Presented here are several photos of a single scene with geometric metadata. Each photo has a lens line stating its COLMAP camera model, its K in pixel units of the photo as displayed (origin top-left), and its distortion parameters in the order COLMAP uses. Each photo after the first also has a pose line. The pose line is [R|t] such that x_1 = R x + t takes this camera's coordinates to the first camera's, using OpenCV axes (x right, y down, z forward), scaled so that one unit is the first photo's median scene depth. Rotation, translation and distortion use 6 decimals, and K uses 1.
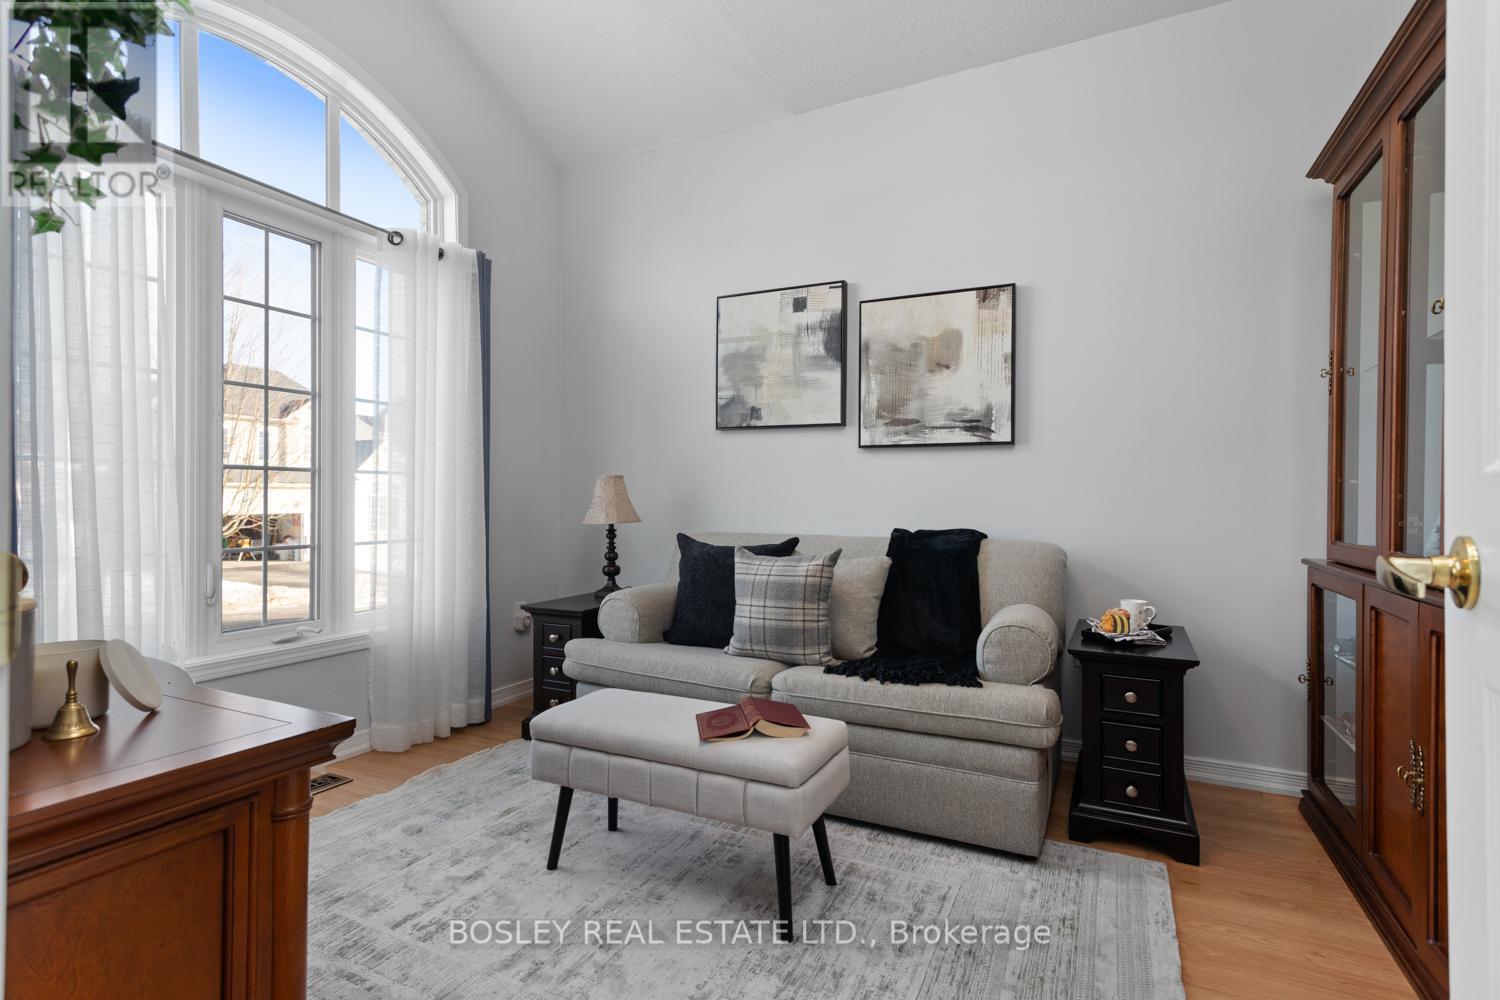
lens RADIAL K [[745.5, 0, 750.0], [0, 745.5, 500.0], [0, 0, 1]] dist [-0.003298, 0.000992]
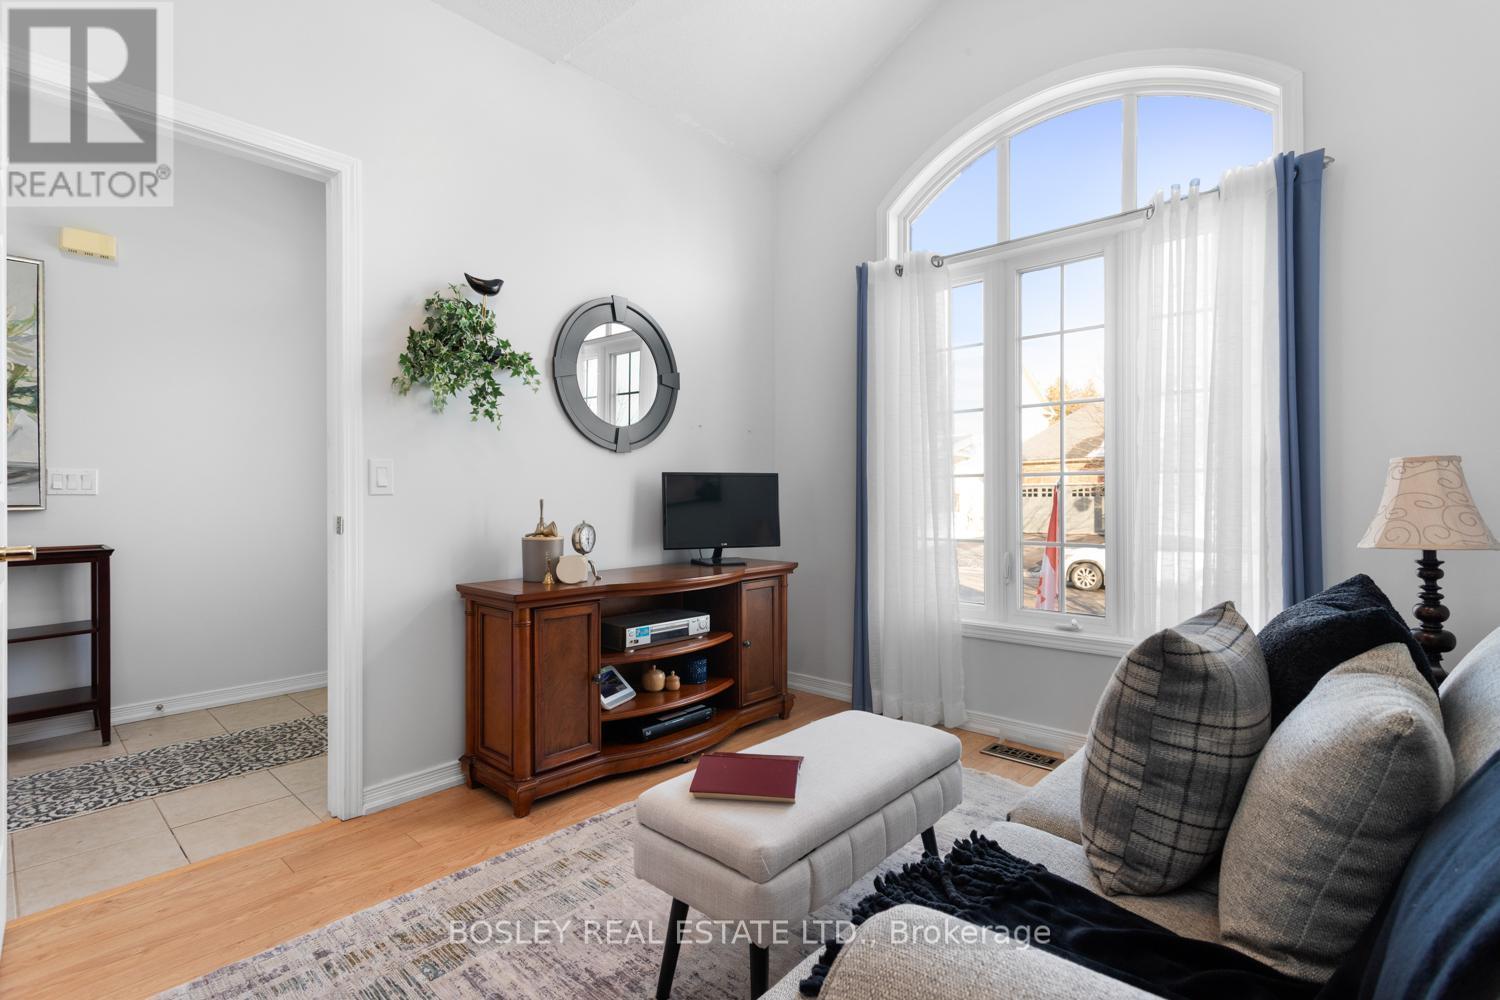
lens RADIAL K [[707.1, 0, 750.0], [0, 707.1, 500.0], [0, 0, 1]] dist [-0.002449, 0.000116]
pose [[-0.284257, -0.001115, -0.958747, 0.488880], [-0.004441, 0.999990, 0.000154, -0.000440], [0.958738, 0.004302, -0.284259, 0.798106]]
